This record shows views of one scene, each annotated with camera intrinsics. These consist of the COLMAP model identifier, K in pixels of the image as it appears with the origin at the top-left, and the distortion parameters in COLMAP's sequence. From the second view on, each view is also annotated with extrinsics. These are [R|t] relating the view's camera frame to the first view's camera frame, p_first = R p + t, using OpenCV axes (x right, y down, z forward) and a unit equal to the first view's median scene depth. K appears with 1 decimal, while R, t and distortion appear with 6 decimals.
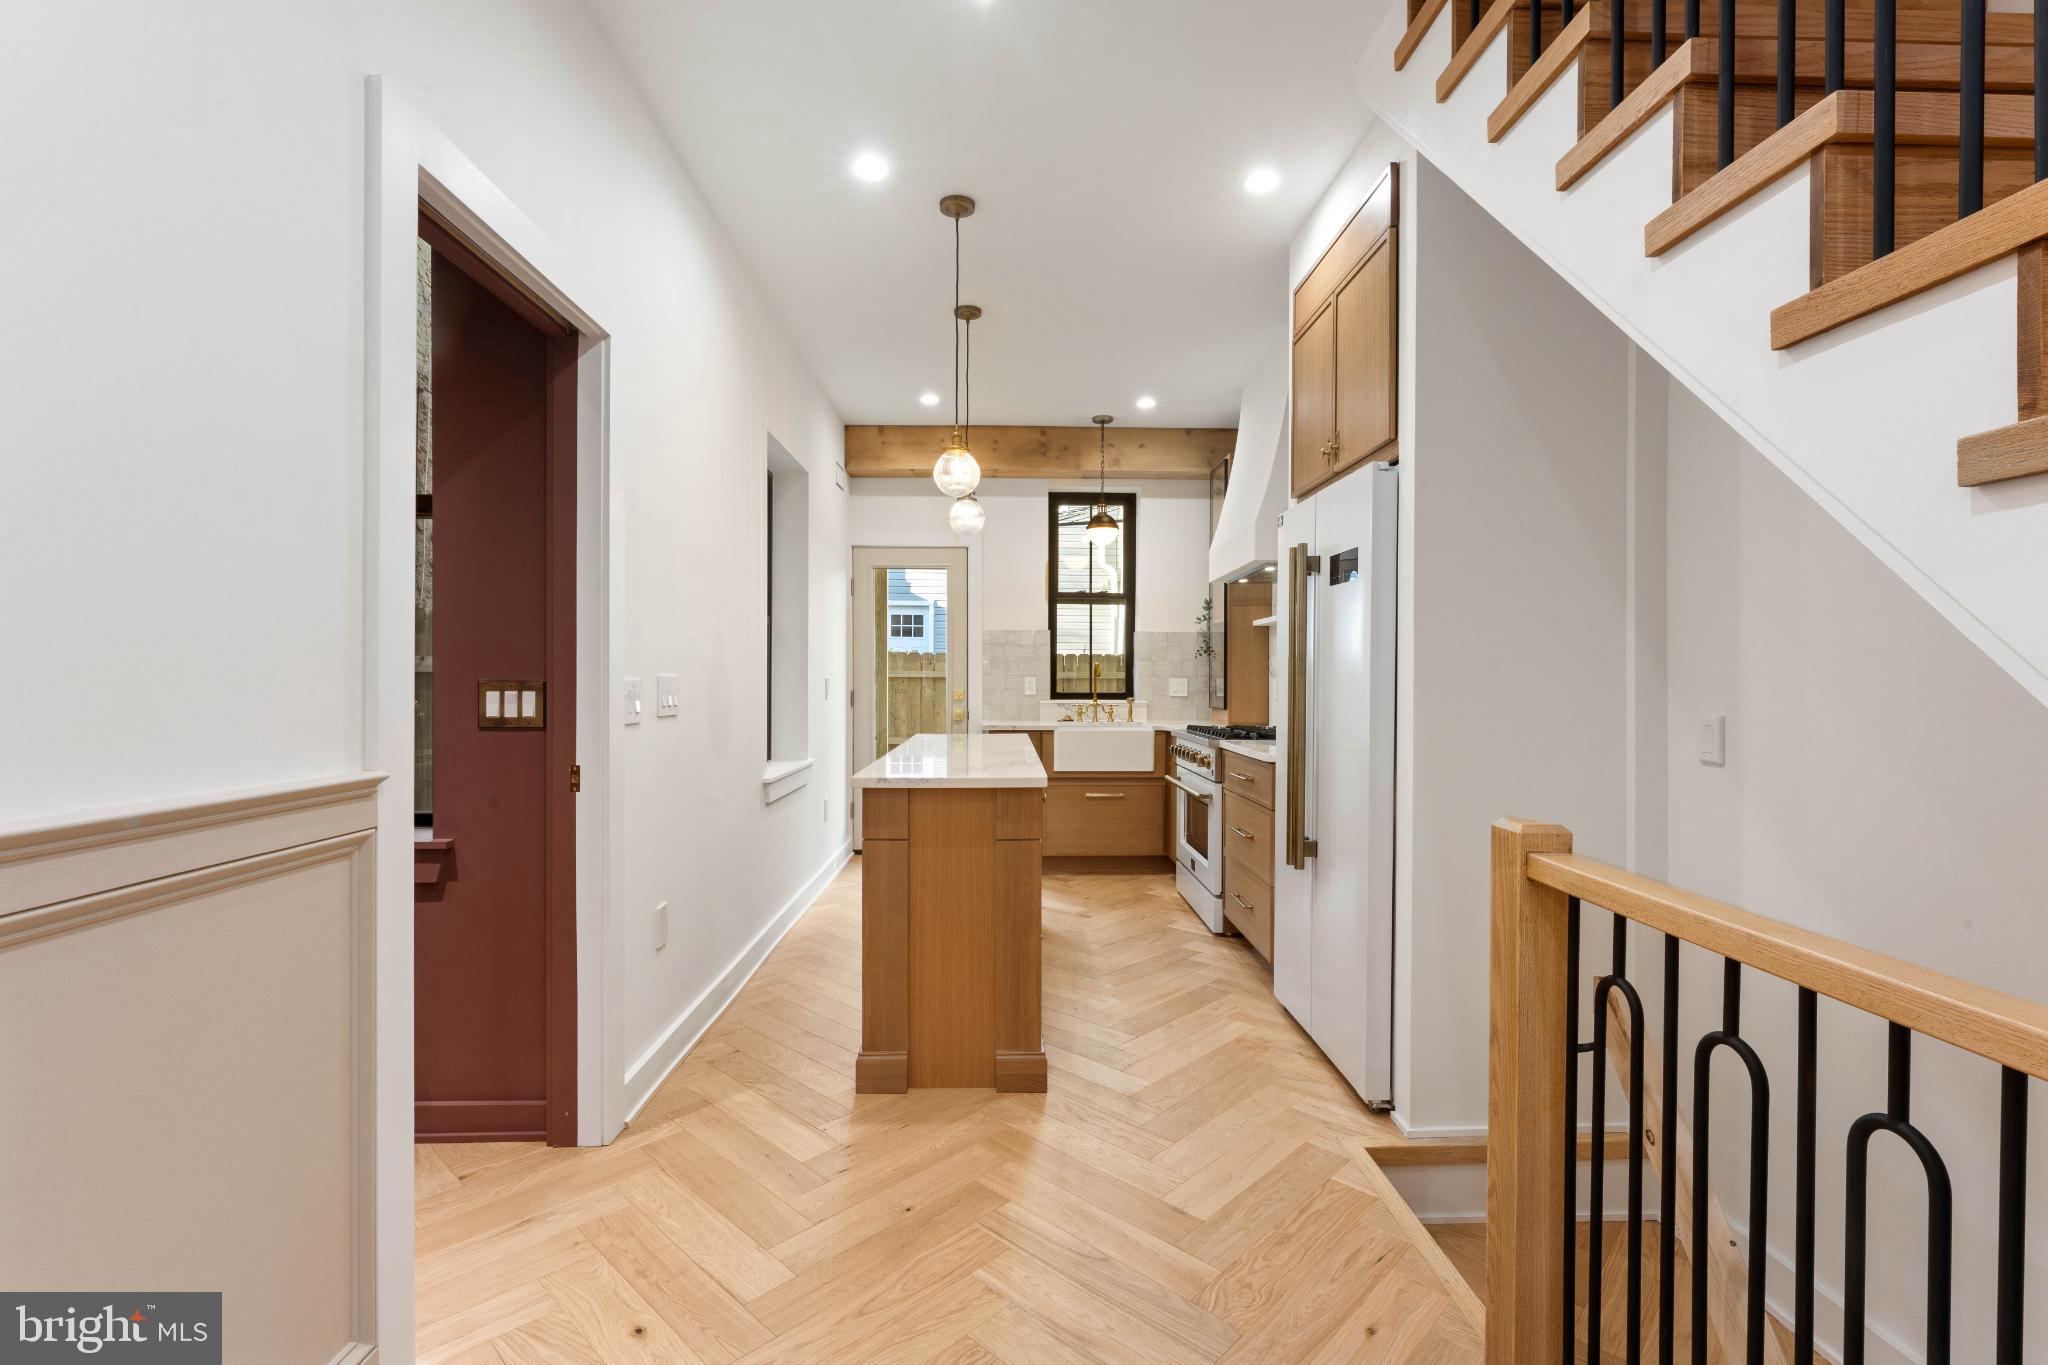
lens RADIAL K [[923.4, 0, 1027.0], [0, 923.4, 680.9], [0, 0, 1]] dist [0.001749, -0.000024]
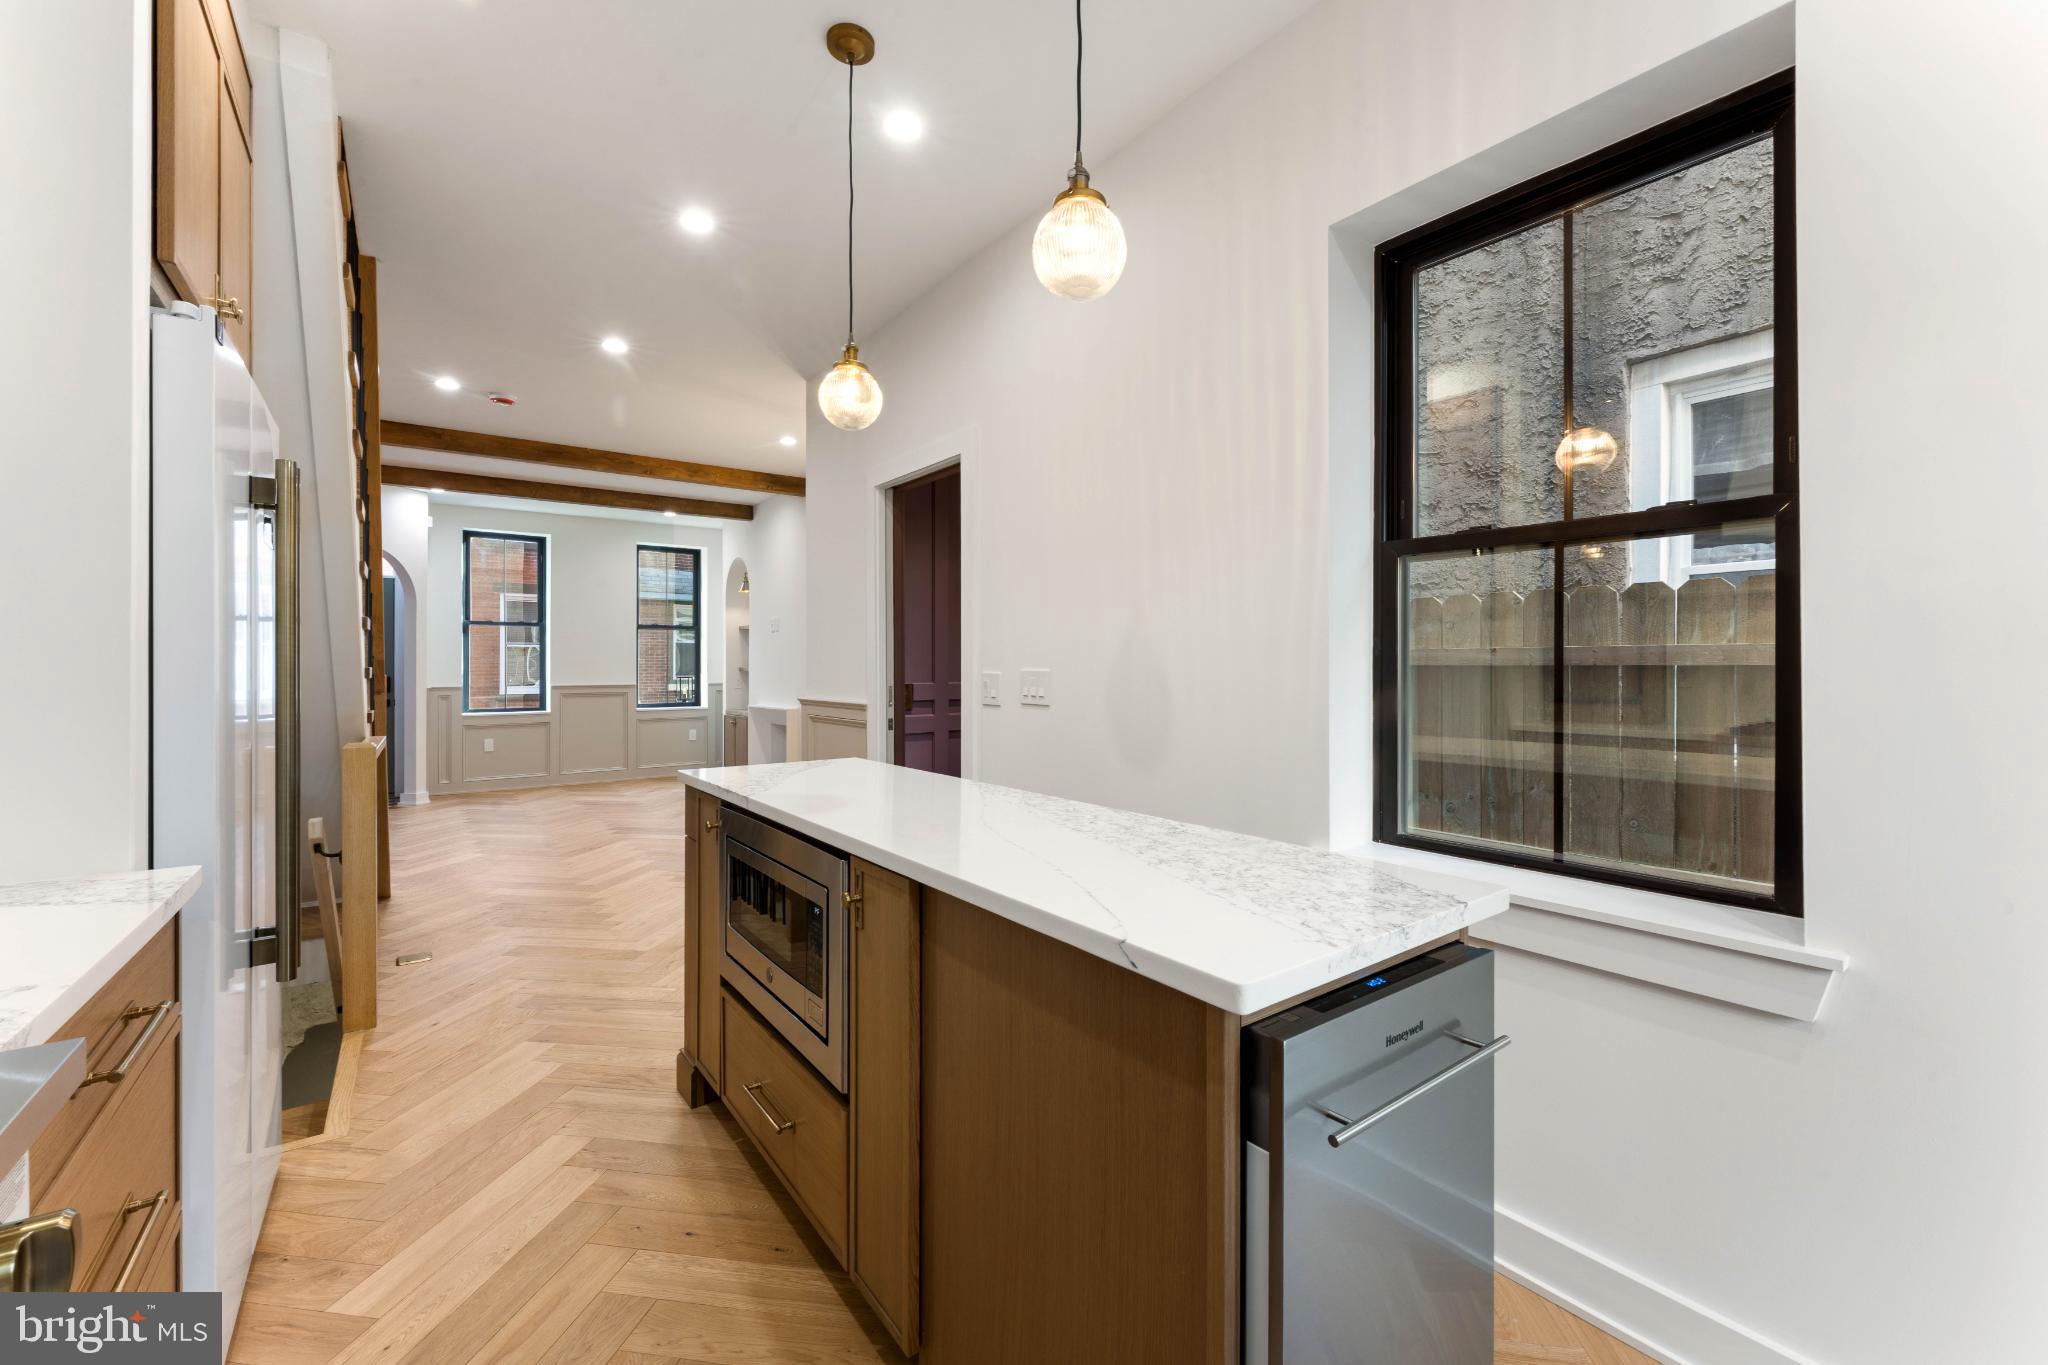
lens RADIAL K [[821.1, 0, 1037.6], [0, 821.1, 668.7], [0, 0, 1]] dist [0.000112, 0.000043]
pose [[-0.816547, -0.002060, -0.577276, 0.097263], [-0.004307, 0.999988, 0.002525, -0.004811], [0.577264, 0.004548, -0.816545, 0.873618]]
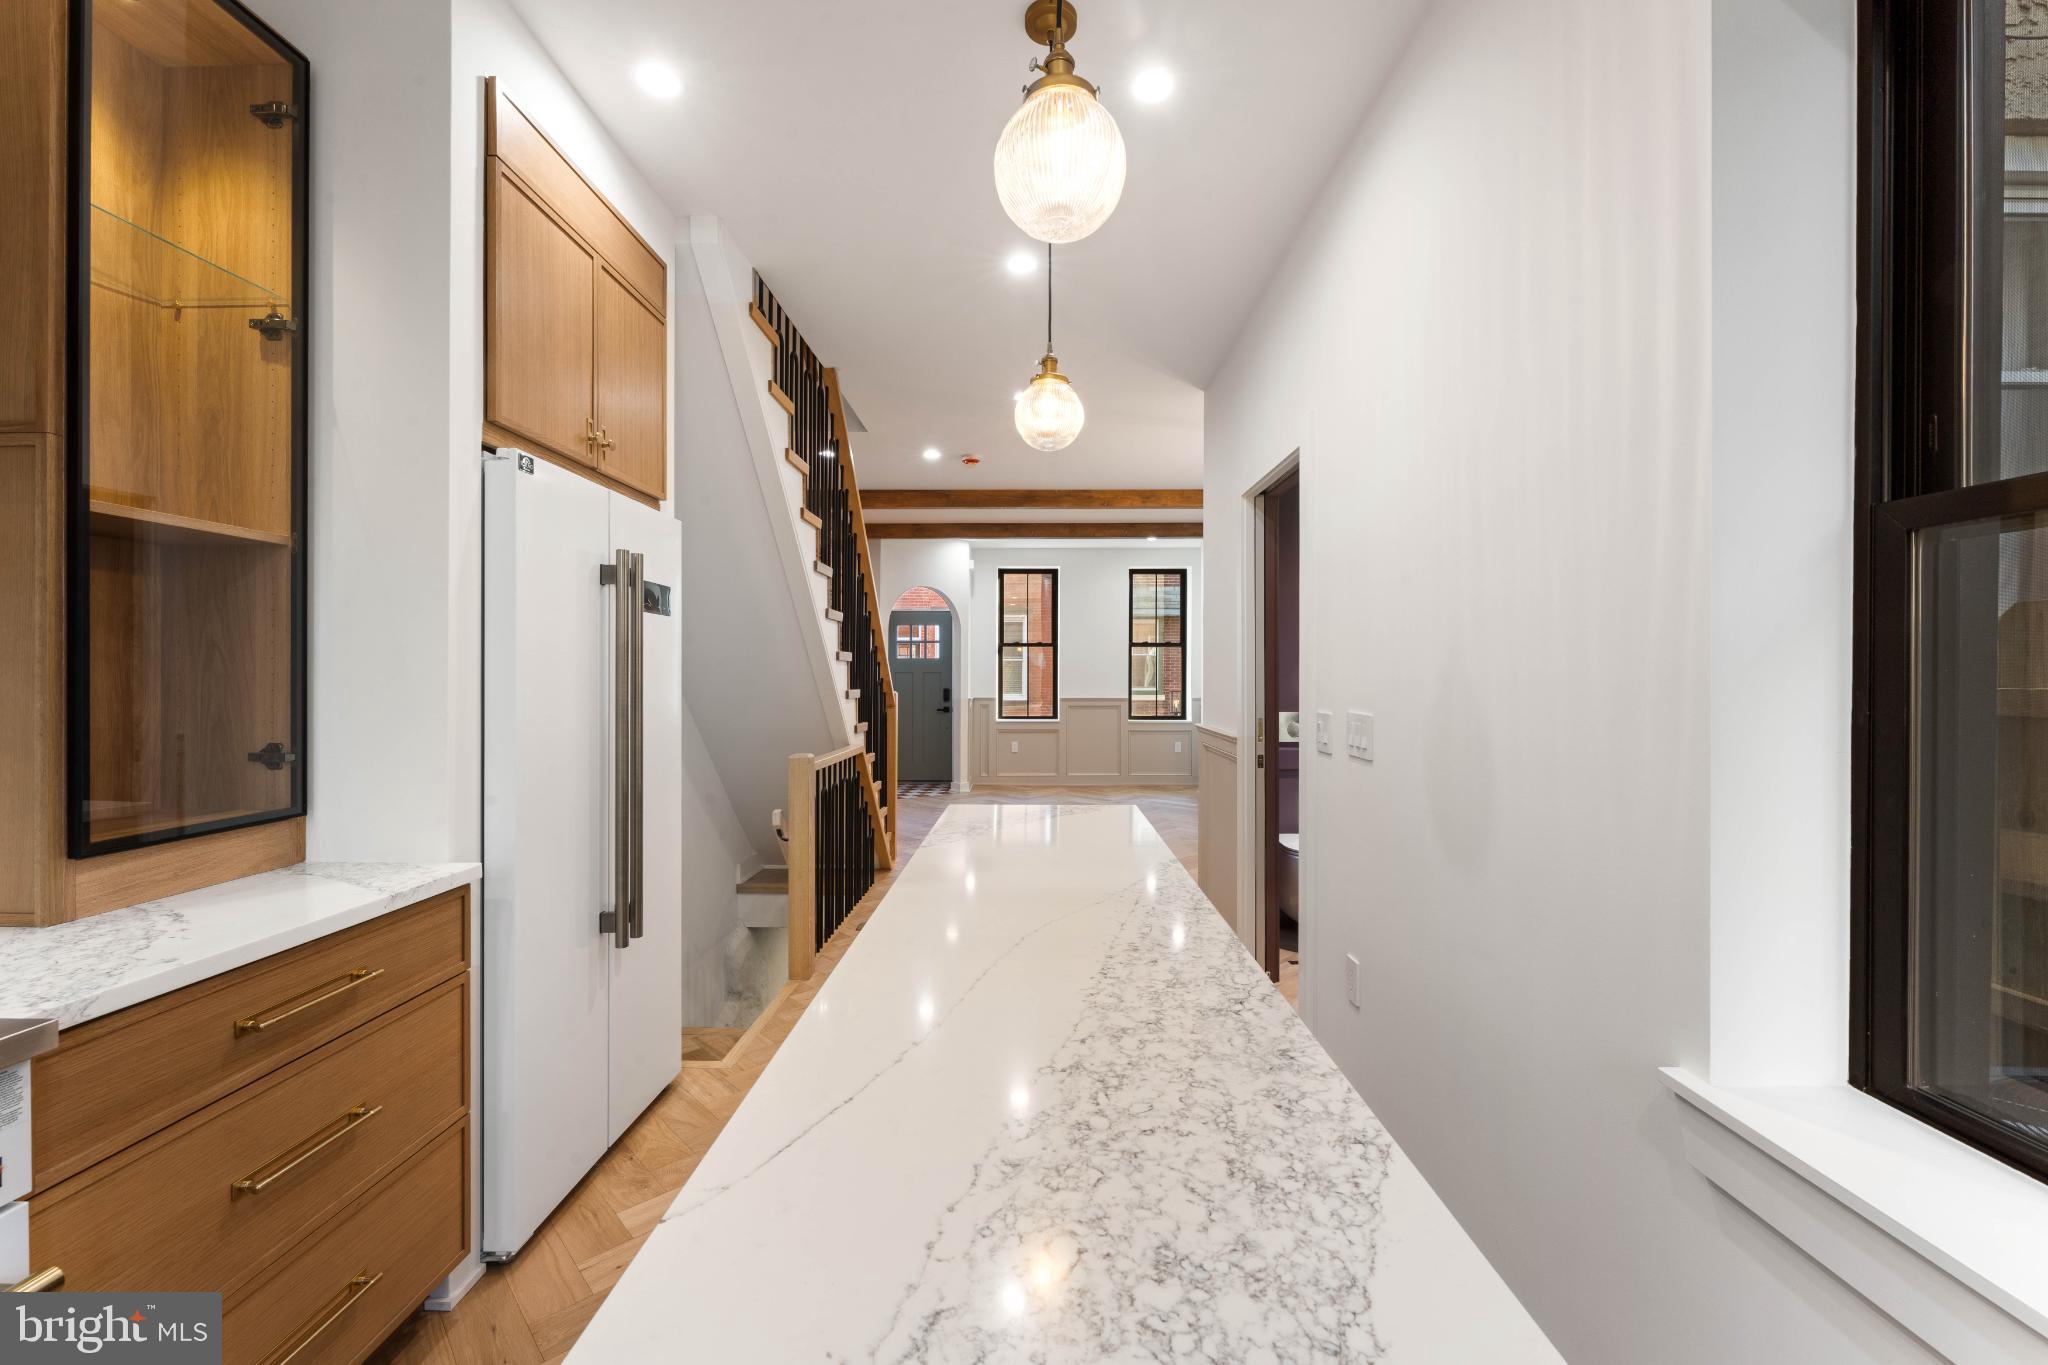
lens RADIAL K [[821.1, 0, 1030.5], [0, 821.1, 676.8], [0, 0, 1]] dist [0.000112, 0.000043]
pose [[-0.999322, -0.007736, 0.035987, -0.045728], [-0.007546, 0.999957, 0.005422, -0.020171], [-0.036027, 0.005146, -0.999338, 0.856661]]
